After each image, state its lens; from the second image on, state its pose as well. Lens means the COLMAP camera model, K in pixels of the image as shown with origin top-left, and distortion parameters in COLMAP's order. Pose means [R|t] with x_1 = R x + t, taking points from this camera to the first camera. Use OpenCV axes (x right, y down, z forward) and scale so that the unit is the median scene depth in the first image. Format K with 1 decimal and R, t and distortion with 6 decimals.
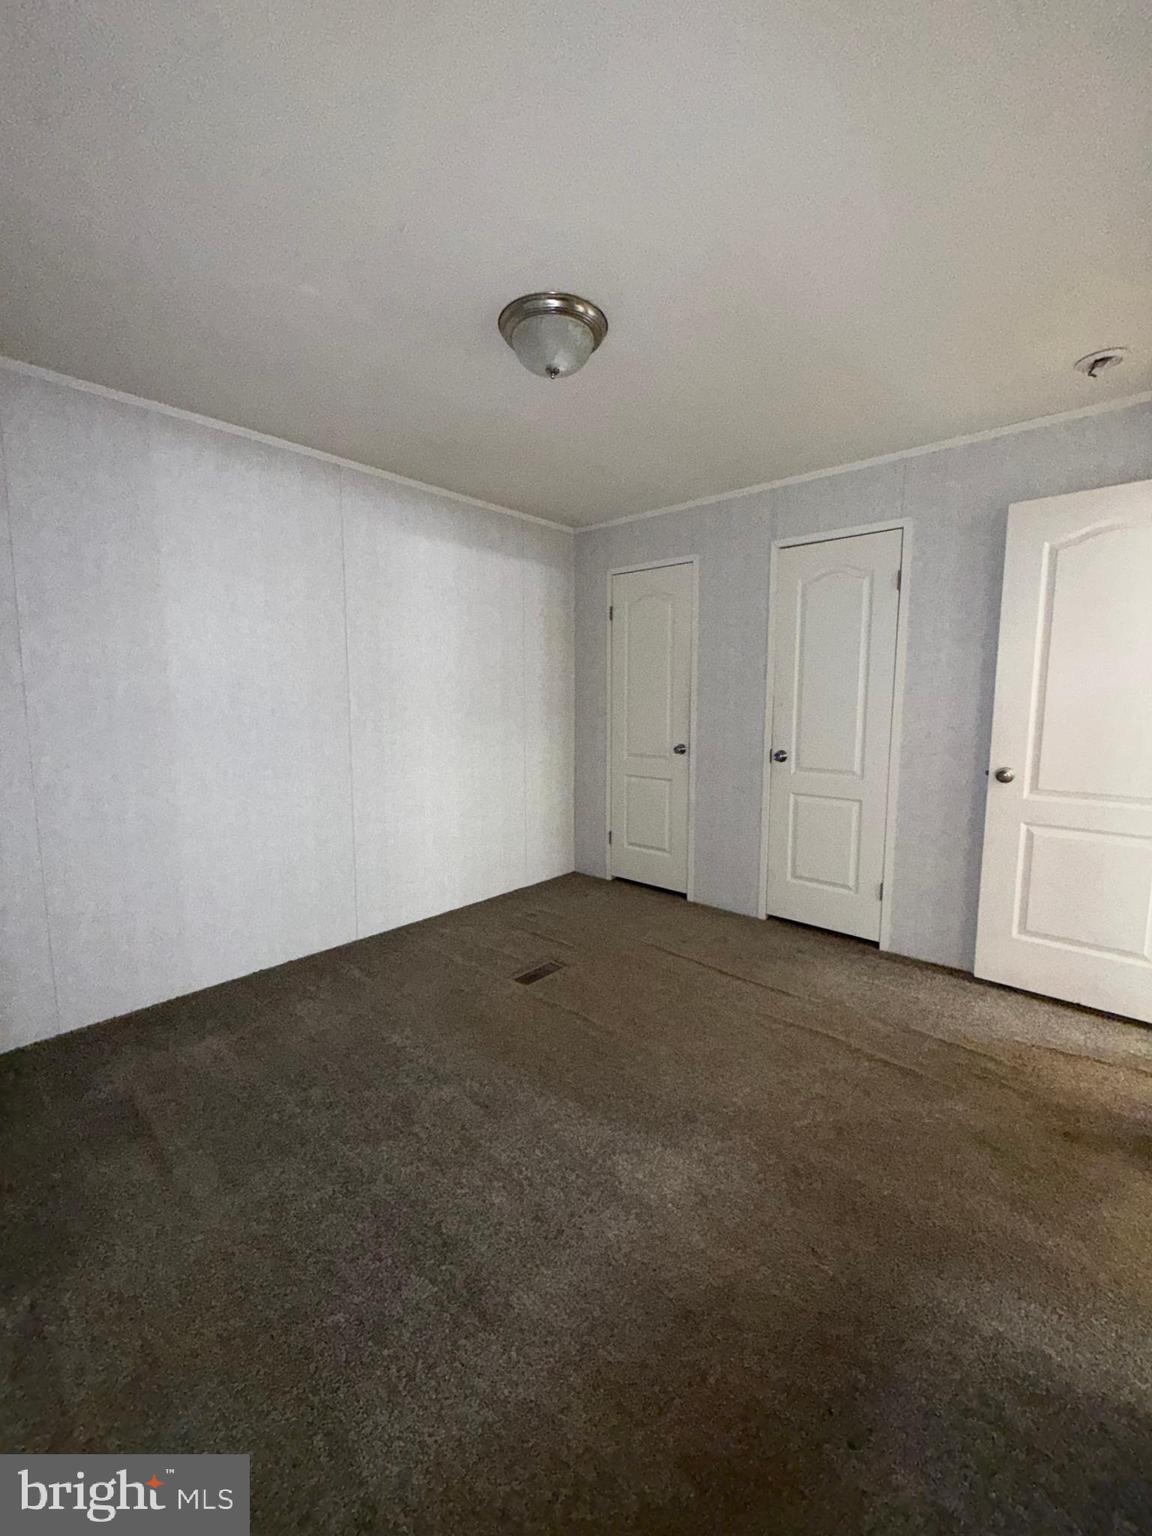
lens RADIAL K [[612.7, 0, 576.6], [0, 612.7, 763.3], [0, 0, 1]] dist [-0.001259, -0.000023]
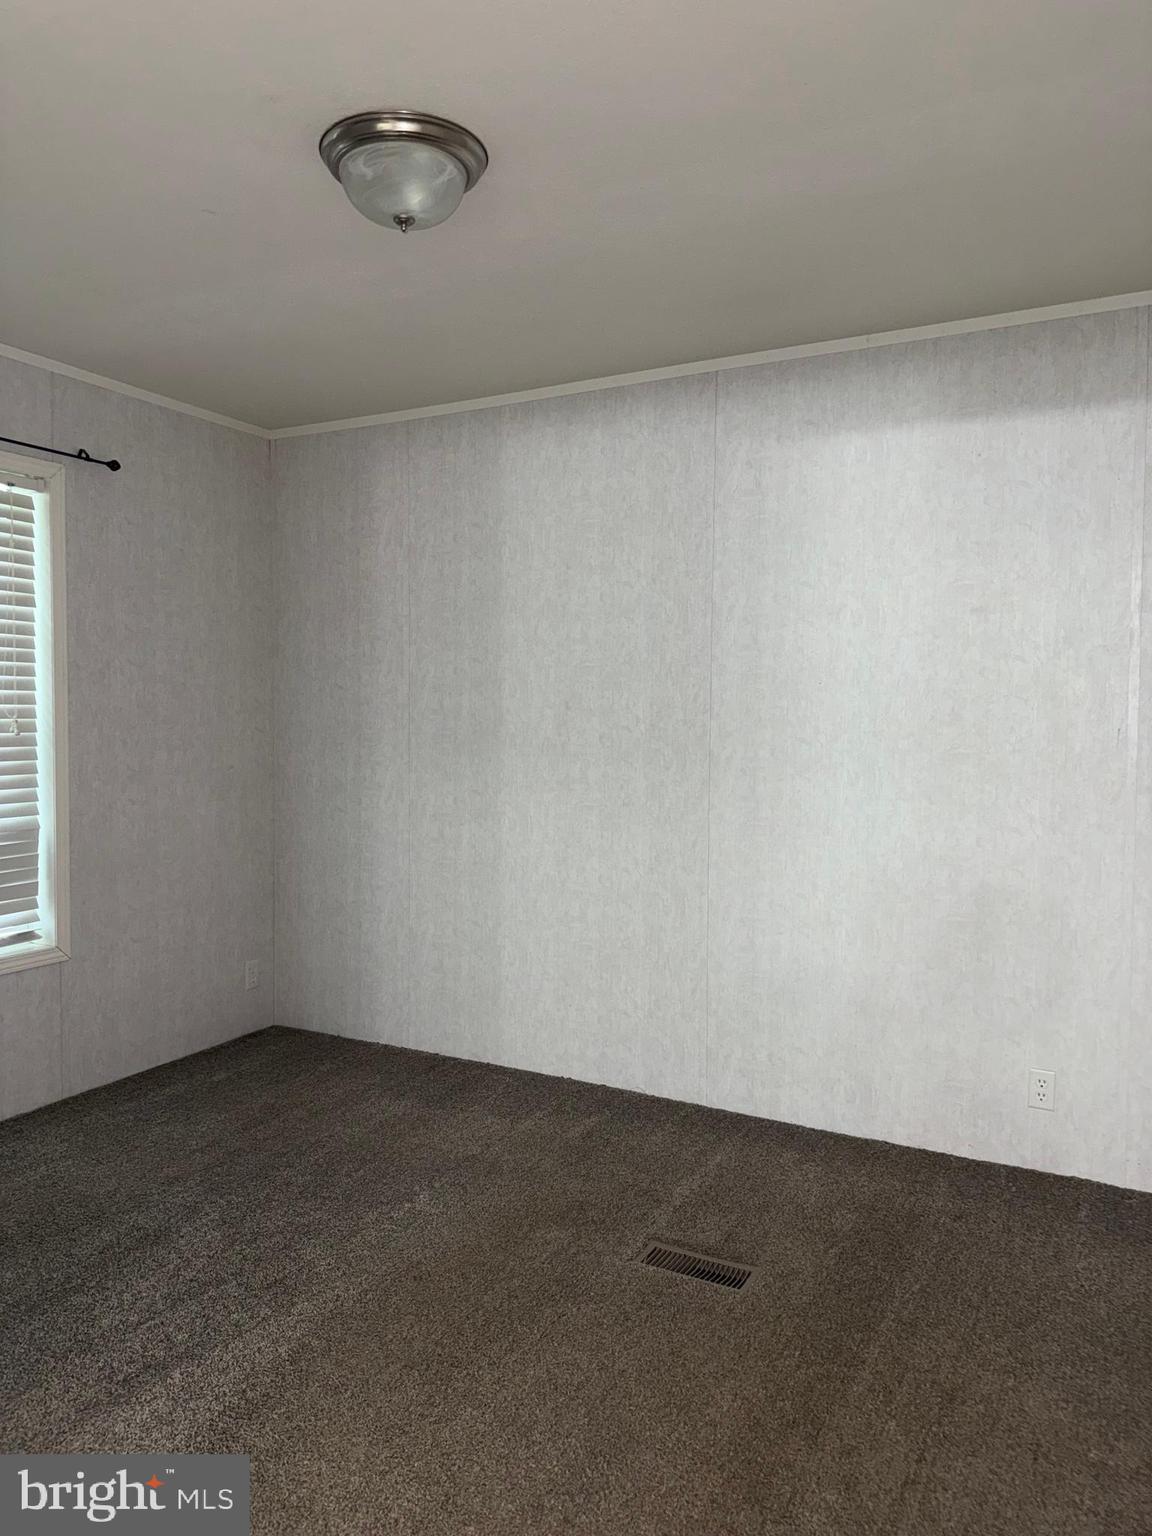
lens RADIAL K [[1082.6, 0, 556.6], [0, 1082.6, 771.9], [0, 0, 1]] dist [-0.003468, -0.005455]
pose [[0.221347, 0.053601, -0.973721, 0.886567], [-0.105816, 0.993913, 0.030658, -0.092769], [0.969437, 0.096249, 0.225671, 0.748481]]
